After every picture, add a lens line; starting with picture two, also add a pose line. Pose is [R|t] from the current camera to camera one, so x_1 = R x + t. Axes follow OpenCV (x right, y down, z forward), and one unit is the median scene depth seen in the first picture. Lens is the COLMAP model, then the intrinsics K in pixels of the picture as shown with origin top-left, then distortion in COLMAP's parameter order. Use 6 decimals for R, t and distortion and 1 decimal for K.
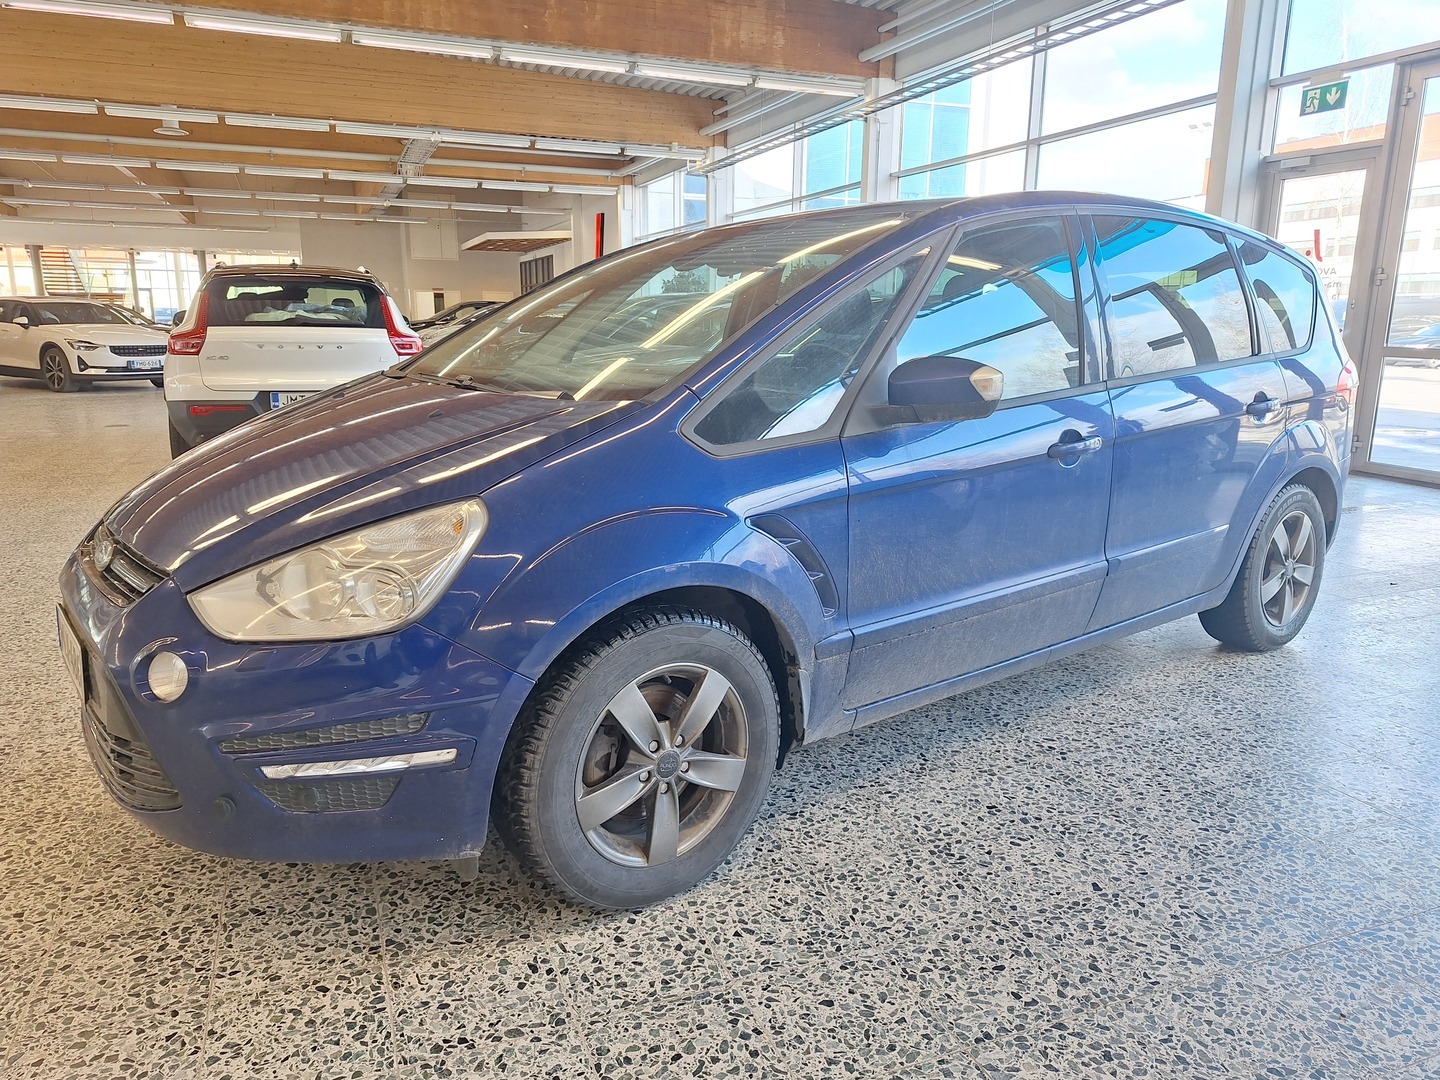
lens RADIAL K [[1008.8, 0, 720.0], [0, 1008.8, 540.0], [0, 0, 1]] dist [0.050709, -0.051371]
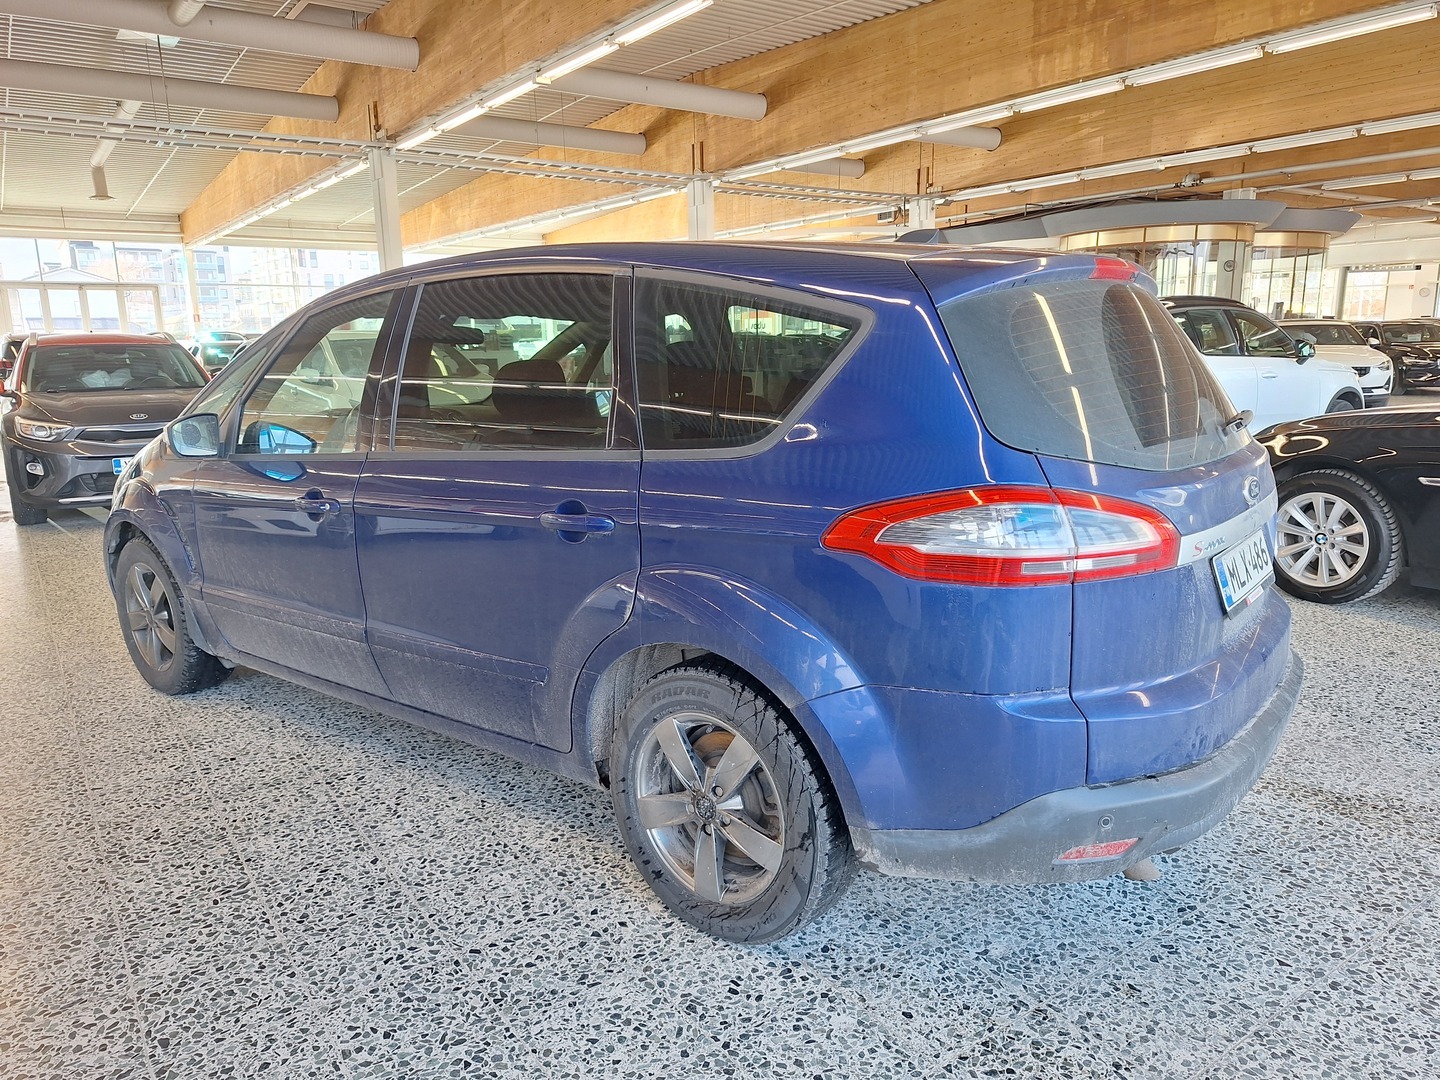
lens RADIAL K [[971.1, 0, 718.1], [0, 971.1, 559.0], [0, 0, 1]] dist [0.037784, -0.035166]
pose [[0.246414, 0.199122, -0.948489, 0.326845], [-0.182658, 0.970669, 0.156324, -0.063394], [0.951796, 0.134729, 0.275558, 0.250019]]
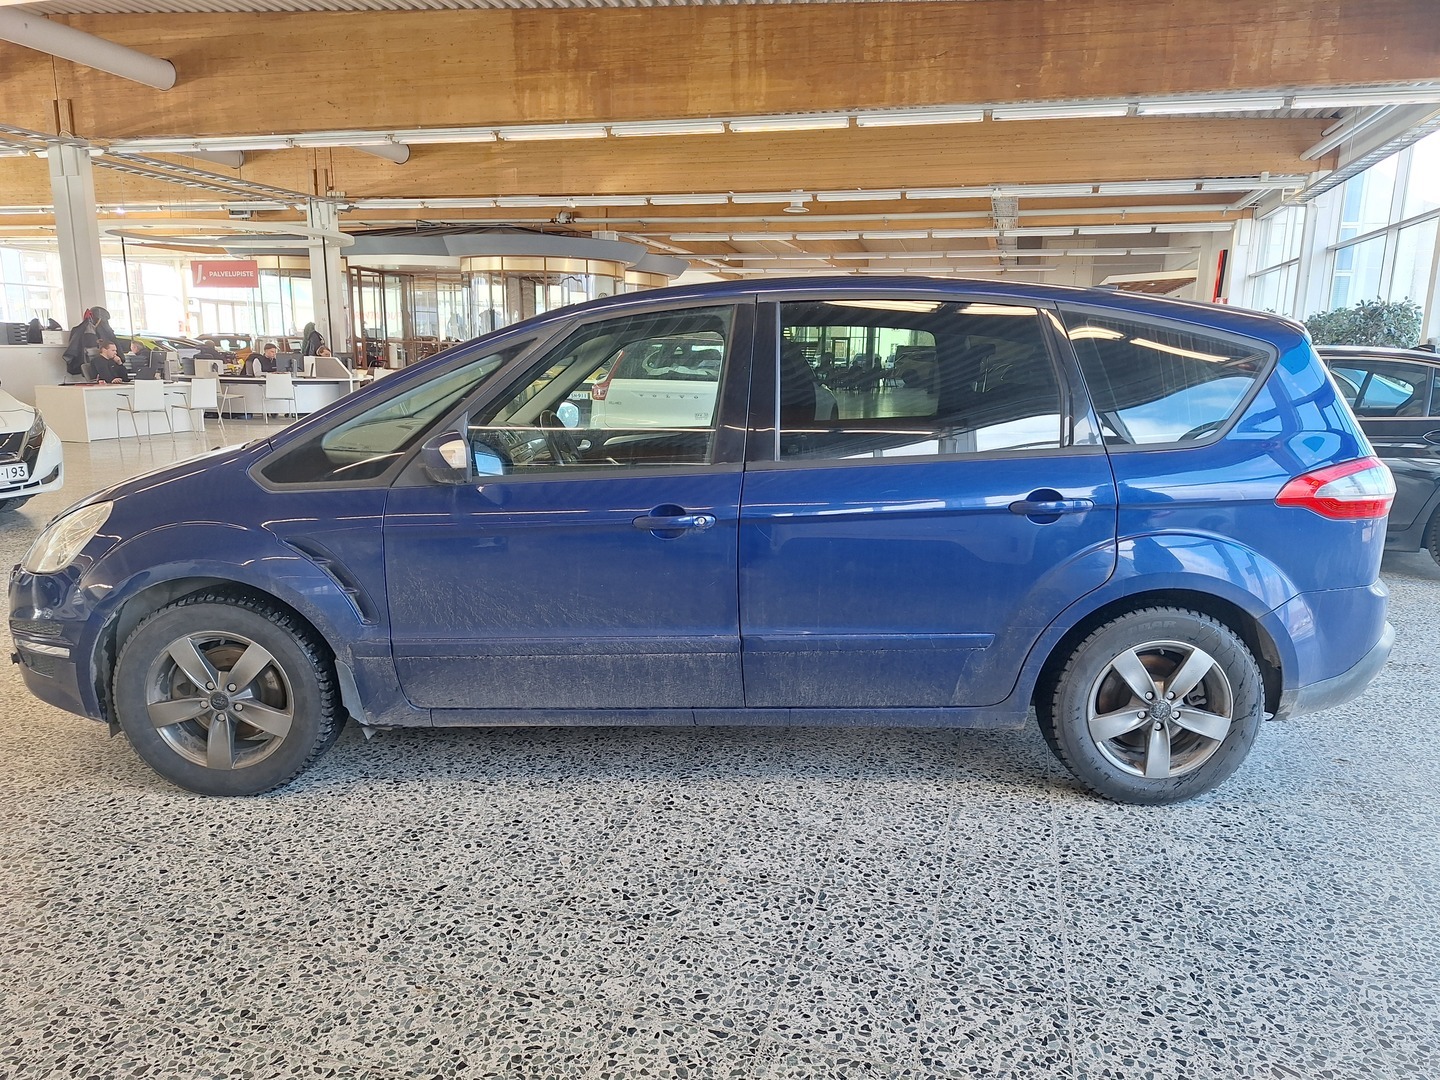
lens RADIAL K [[997.3, 0, 718.9], [0, 997.3, 547.1], [0, 0, 1]] dist [0.046579, -0.049461]
pose [[0.795279, 0.118881, -0.594473, 0.223070], [-0.136931, 0.990469, 0.014887, -0.018850], [0.590577, 0.069562, 0.803977, 0.041680]]
